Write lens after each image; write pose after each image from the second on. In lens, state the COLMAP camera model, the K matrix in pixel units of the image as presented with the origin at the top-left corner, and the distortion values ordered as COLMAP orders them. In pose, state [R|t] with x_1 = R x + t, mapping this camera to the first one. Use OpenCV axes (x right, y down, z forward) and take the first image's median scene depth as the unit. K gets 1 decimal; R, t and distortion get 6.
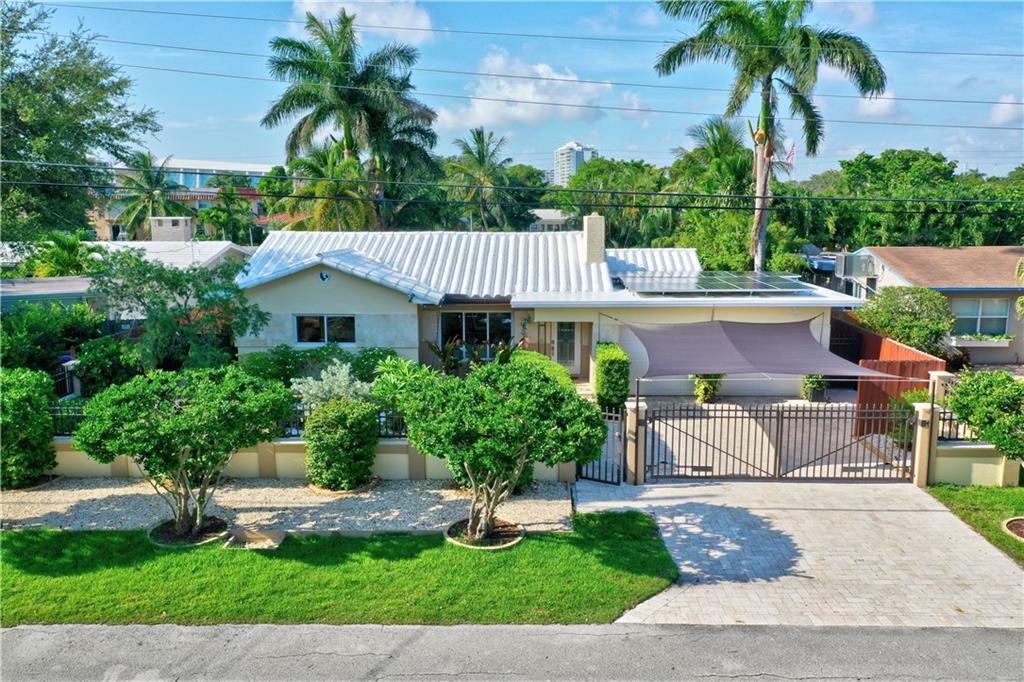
lens RADIAL K [[807.8, 0, 509.9], [0, 807.8, 337.6], [0, 0, 1]] dist [0.021057, -0.008029]
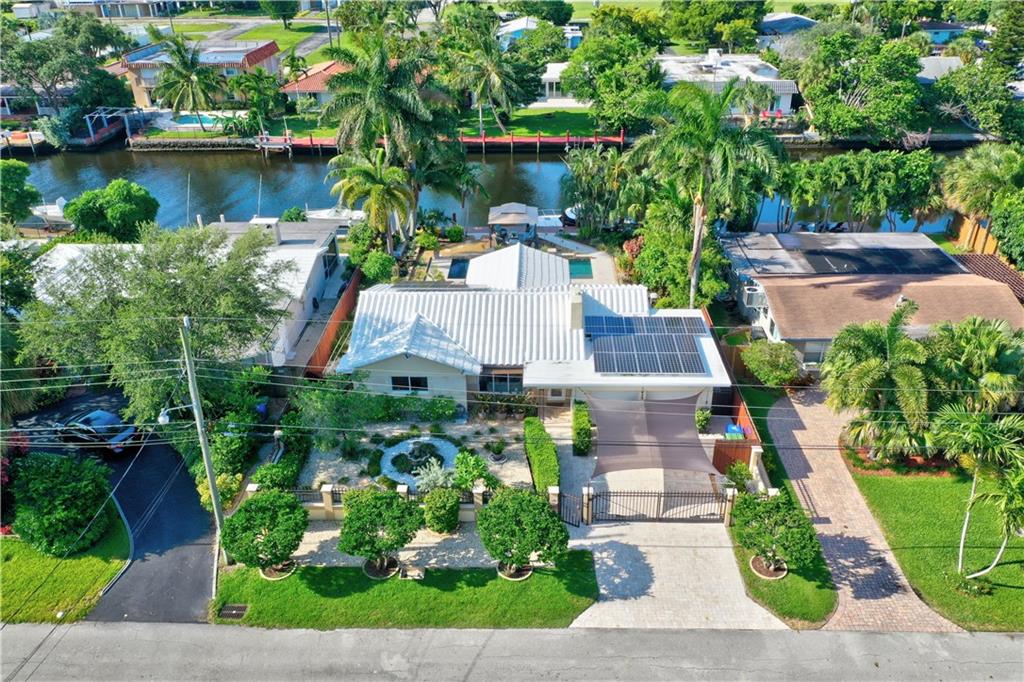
lens RADIAL K [[807.8, 0, 511.1], [0, 807.8, 336.9], [0, 0, 1]] dist [0.021057, -0.008029]
pose [[0.999969, -0.007793, -0.001249, -0.033160], [0.007797, 0.950848, 0.309559, -1.030170], [-0.001225, -0.309560, 0.950879, -0.898319]]
